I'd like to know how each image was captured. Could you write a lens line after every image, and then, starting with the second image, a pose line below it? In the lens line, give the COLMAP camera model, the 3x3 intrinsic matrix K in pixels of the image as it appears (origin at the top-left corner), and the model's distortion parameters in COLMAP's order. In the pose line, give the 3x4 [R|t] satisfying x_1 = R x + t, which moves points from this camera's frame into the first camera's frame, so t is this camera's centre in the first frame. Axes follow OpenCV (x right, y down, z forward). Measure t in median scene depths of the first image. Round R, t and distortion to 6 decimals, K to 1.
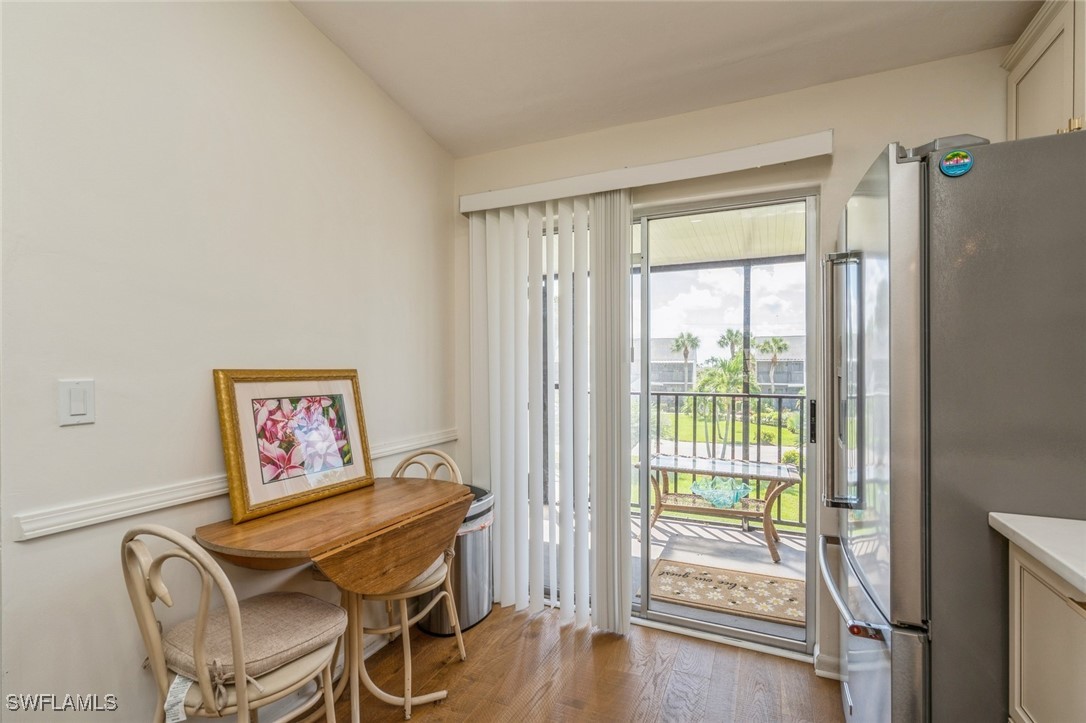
lens RADIAL K [[499.7, 0, 545.5], [0, 499.7, 371.1], [0, 0, 1]] dist [-0.000609, 0.001397]
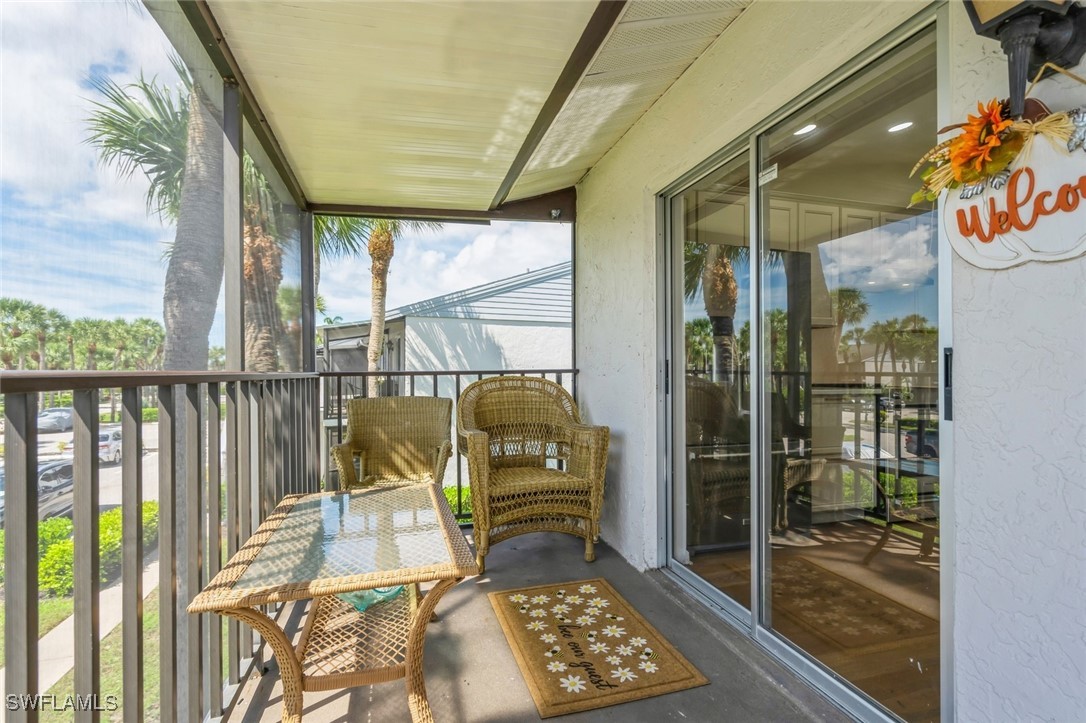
lens RADIAL K [[499.7, 0, 541.9], [0, 499.7, 368.0], [0, 0, 1]] dist [-0.000609, 0.001397]
pose [[-0.647104, 0.002466, 0.762398, -0.152664], [0.002786, 0.999996, -0.000870, 0.056164], [-0.762396, 0.001561, -0.647108, 1.497940]]
